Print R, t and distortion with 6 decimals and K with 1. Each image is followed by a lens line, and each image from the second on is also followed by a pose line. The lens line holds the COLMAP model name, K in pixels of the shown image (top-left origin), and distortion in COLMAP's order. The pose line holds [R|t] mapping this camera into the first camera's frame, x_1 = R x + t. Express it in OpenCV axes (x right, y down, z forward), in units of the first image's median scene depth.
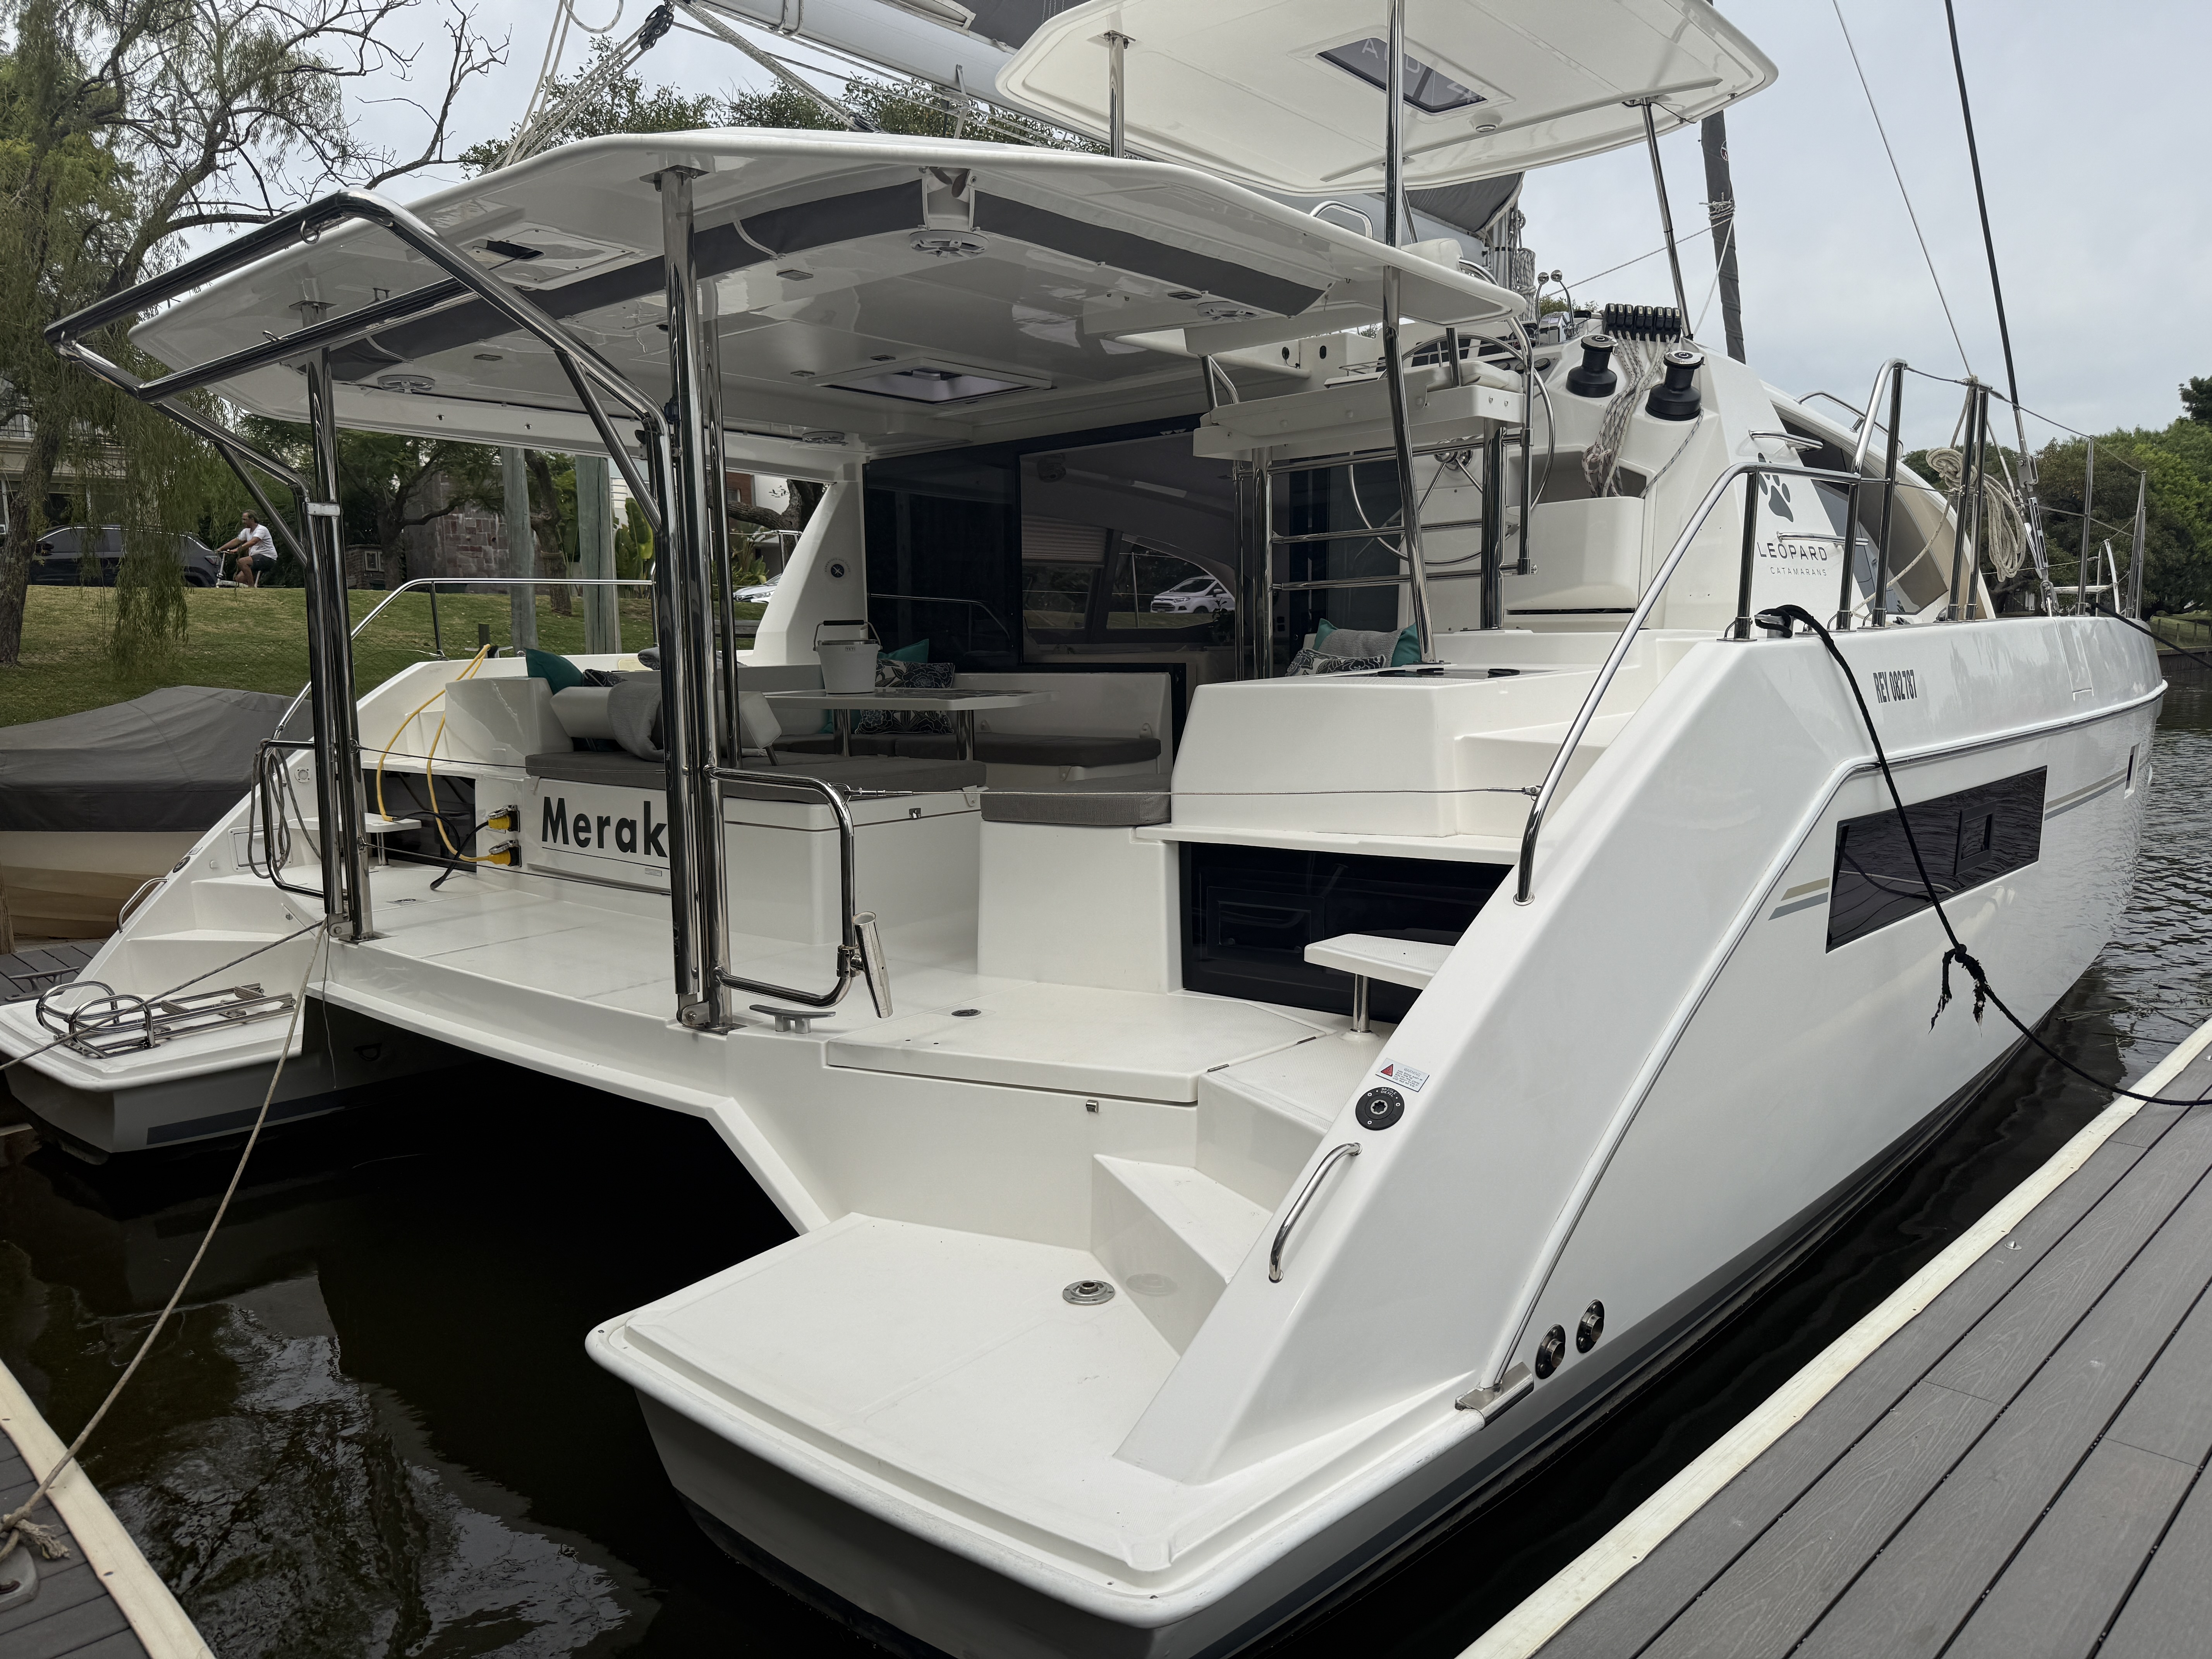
lens RADIAL K [[1575.1, 0, 1103.5], [0, 1575.1, 880.9], [0, 0, 1]] dist [0.040893, -0.052621]
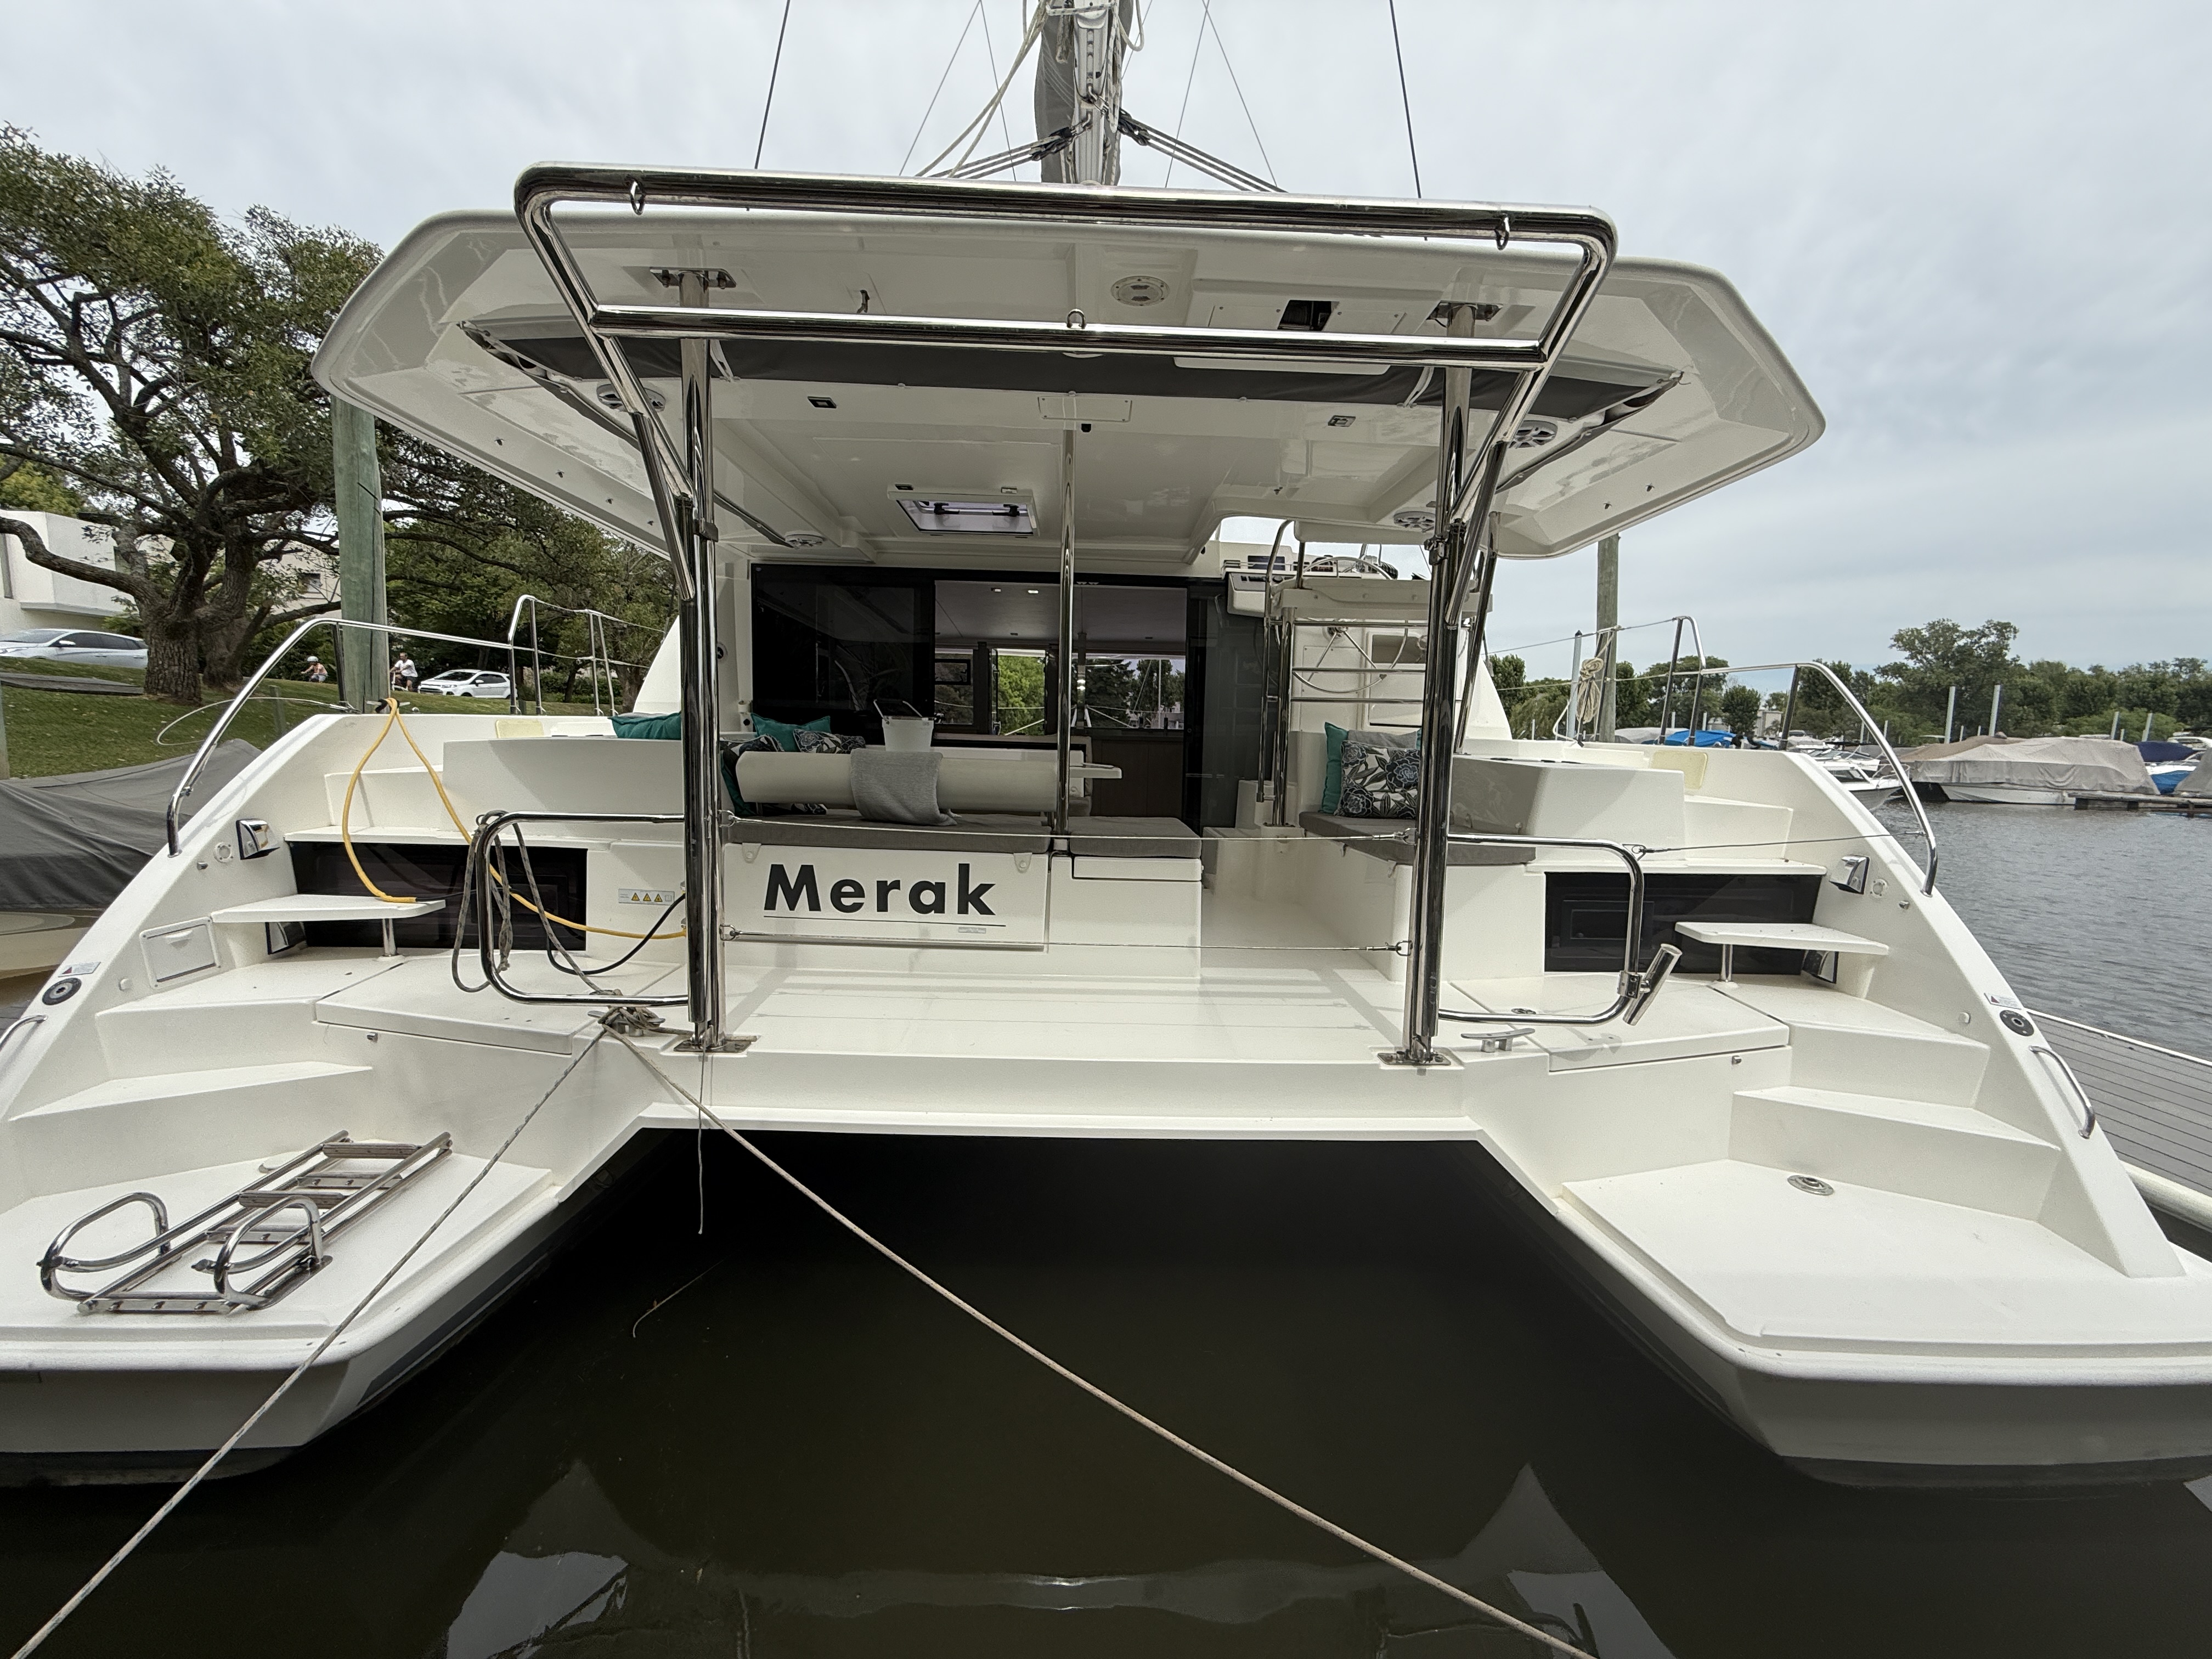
lens RADIAL K [[890.9, 0, 1095.3], [0, 890.9, 843.9], [0, 0, 1]] dist [-0.000678, 0.001612]
pose [[0.731522, -0.050689, 0.679931, -0.614628], [0.059324, 0.998183, 0.010589, -0.063307], [-0.679232, 0.032590, 0.733200, 0.480819]]
